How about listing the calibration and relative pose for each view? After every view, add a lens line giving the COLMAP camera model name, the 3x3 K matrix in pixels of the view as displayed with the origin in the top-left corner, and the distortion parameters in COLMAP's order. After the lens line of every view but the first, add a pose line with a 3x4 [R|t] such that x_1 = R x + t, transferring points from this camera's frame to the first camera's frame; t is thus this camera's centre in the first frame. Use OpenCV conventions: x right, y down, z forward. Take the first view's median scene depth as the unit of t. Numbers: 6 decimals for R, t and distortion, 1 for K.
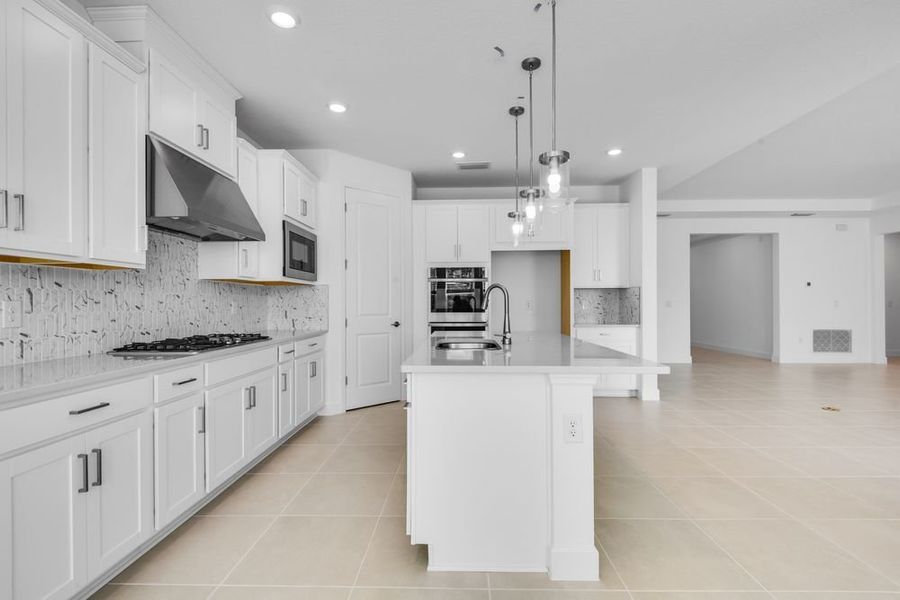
lens RADIAL K [[403.7, 0, 450.1], [0, 403.7, 302.0], [0, 0, 1]] dist [0.017913, -0.017730]
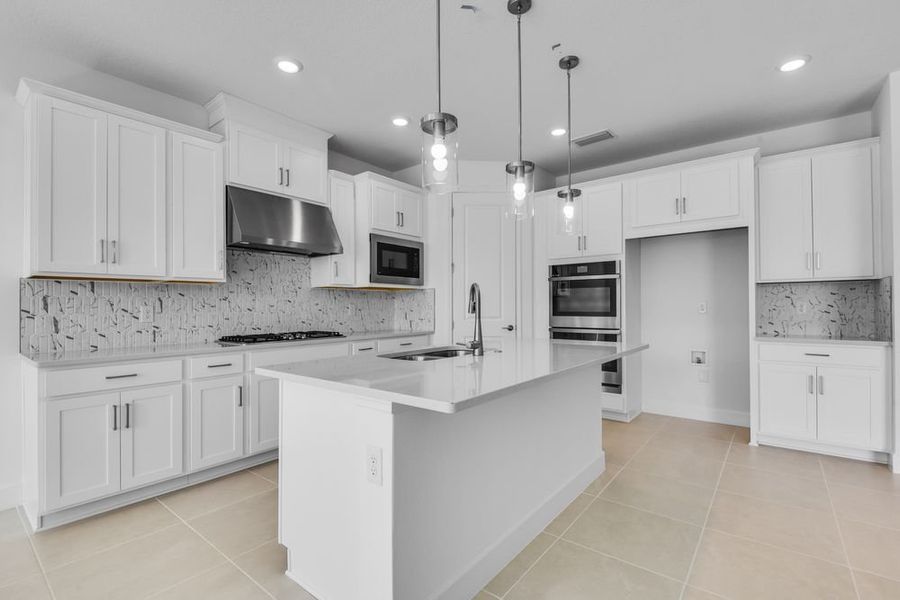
lens RADIAL K [[403.7, 0, 450.1], [0, 403.7, 302.0], [0, 0, 1]] dist [0.017913, -0.017730]
pose [[0.797941, -0.007523, -0.602688, 0.487223], [0.005230, 0.999971, -0.005558, -0.001439], [0.602713, 0.001284, 0.797957, 0.249365]]
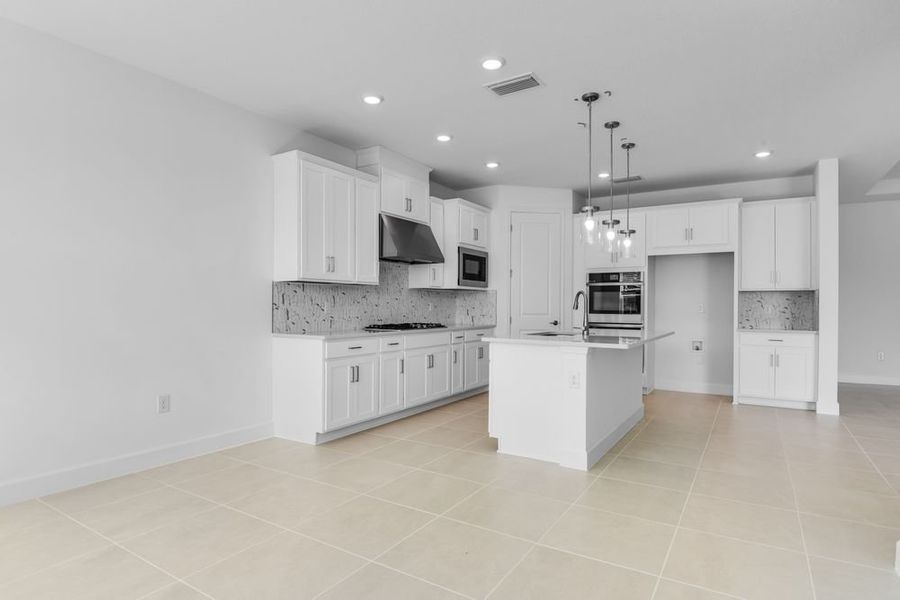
lens RADIAL K [[479.9, 0, 450.0], [0, 479.9, 300.0], [0, 0, 1]] dist [-0.014631, -0.001271]
pose [[0.860254, 0.003825, -0.509852, 0.468393], [-0.008272, 0.999945, -0.006455, 0.000342], [0.509799, 0.009770, 0.860238, -0.521901]]
